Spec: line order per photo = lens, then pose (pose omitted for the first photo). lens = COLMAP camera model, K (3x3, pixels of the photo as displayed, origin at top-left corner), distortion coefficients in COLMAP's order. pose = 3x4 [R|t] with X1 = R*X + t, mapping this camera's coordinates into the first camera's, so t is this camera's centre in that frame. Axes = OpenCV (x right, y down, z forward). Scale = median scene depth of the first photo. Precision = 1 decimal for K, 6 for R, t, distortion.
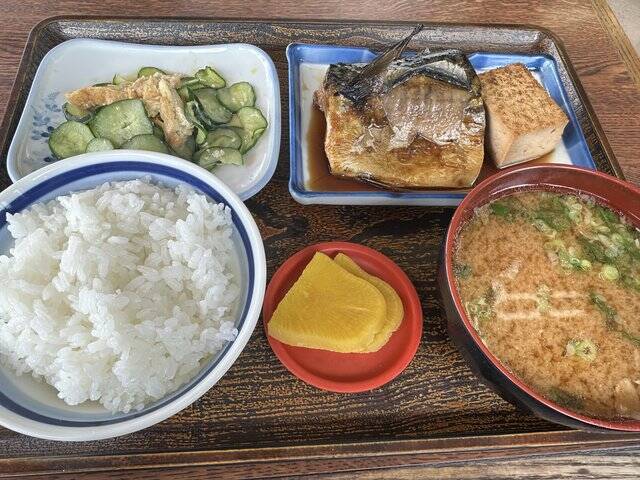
lens RADIAL K [[458.6, 0, 321.2], [0, 458.6, 261.2], [0, 0, 1]] dist [-0.000218, 0.001570]
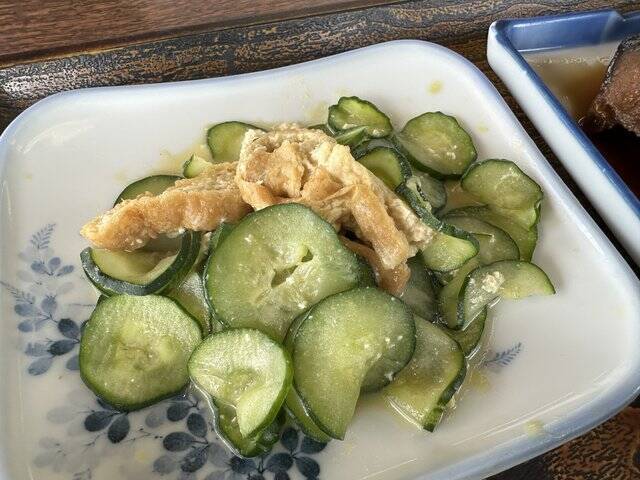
lens RADIAL K [[458.6, 0, 321.2], [0, 458.6, 261.2], [0, 0, 1]] dist [-0.000218, 0.001570]
pose [[0.957844, -0.247813, 0.145342, -0.419548], [0.252805, 0.967374, -0.016647, -0.275914], [-0.136475, 0.052688, 0.989241, 0.575084]]
